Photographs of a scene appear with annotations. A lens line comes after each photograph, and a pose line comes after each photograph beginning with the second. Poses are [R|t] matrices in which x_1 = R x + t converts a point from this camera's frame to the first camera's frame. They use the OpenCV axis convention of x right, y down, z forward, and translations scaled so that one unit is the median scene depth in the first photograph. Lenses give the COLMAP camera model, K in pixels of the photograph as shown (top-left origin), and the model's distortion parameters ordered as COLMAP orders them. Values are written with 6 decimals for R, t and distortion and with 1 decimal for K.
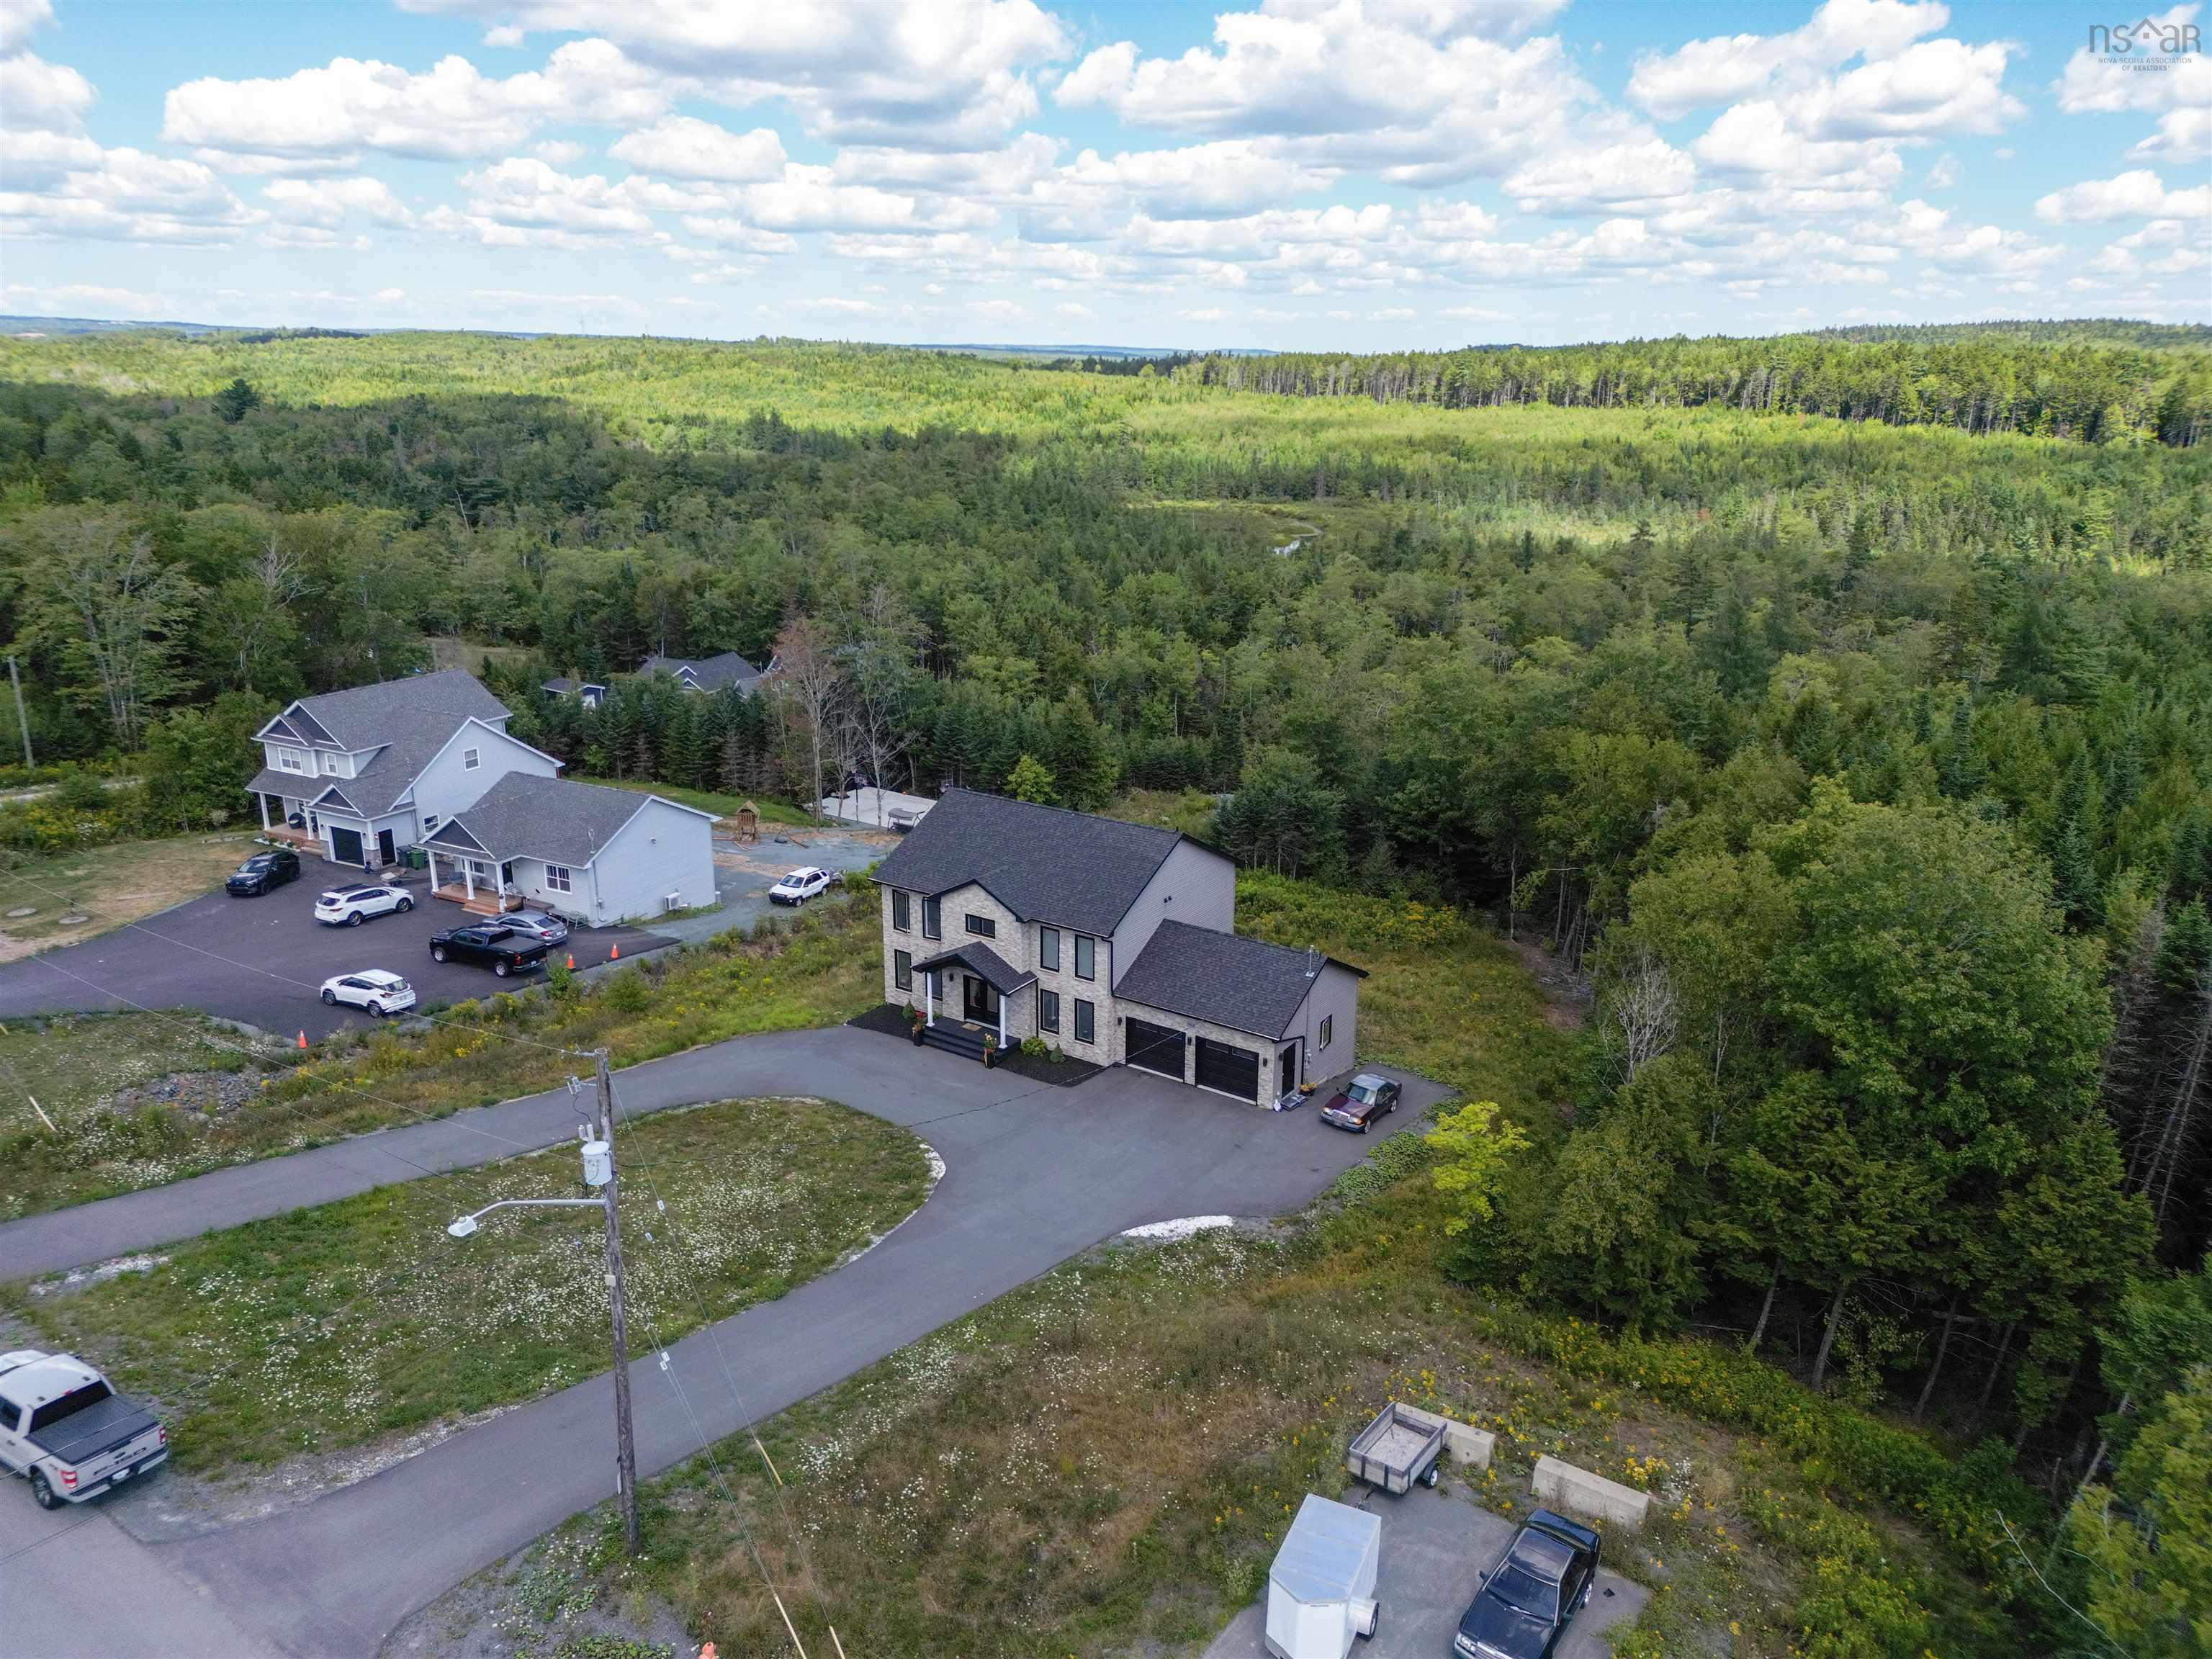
lens RADIAL K [[1611.3, 0, 1106.0], [0, 1611.3, 829.5], [0, 0, 1]] dist [0.050405, -0.042706]
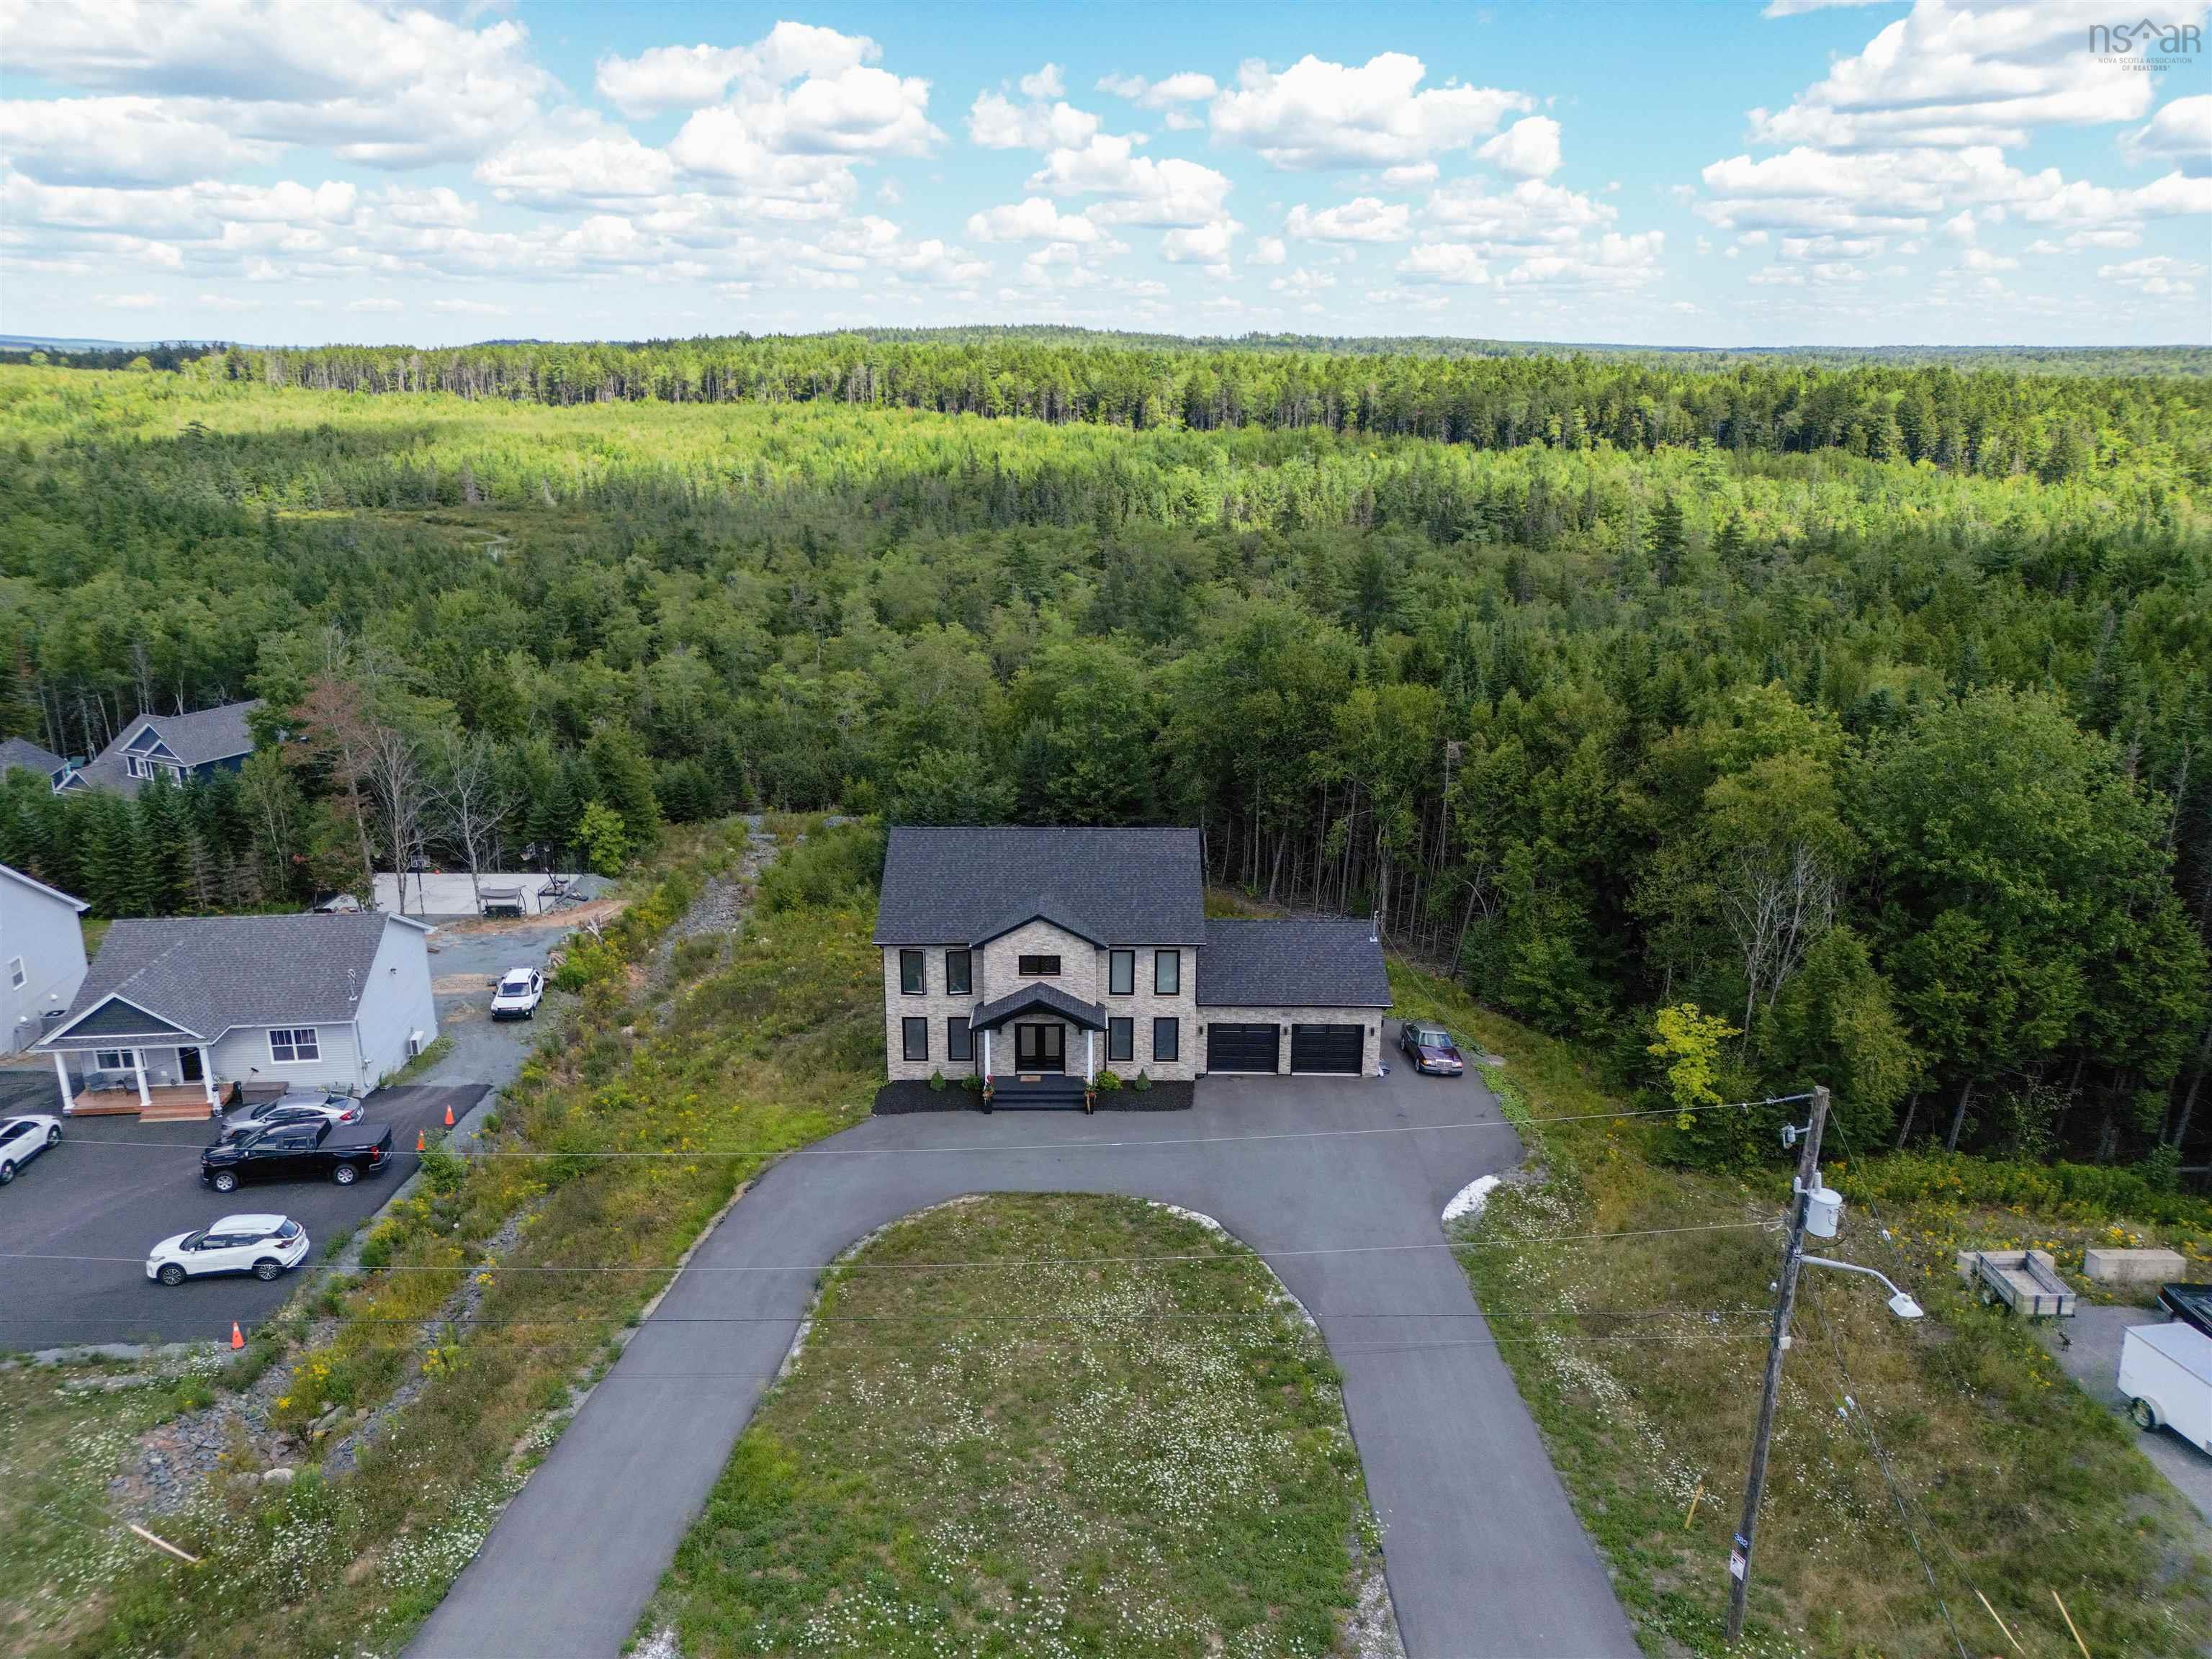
lens RADIAL K [[1611.3, 0, 1106.0], [0, 1611.3, 829.5], [0, 0, 1]] dist [0.050405, -0.042706]
pose [[0.817190, -0.161305, 0.553336, -0.115732], [0.160796, 0.985726, 0.049882, -0.011793], [-0.553484, 0.048211, 0.831463, 0.047702]]
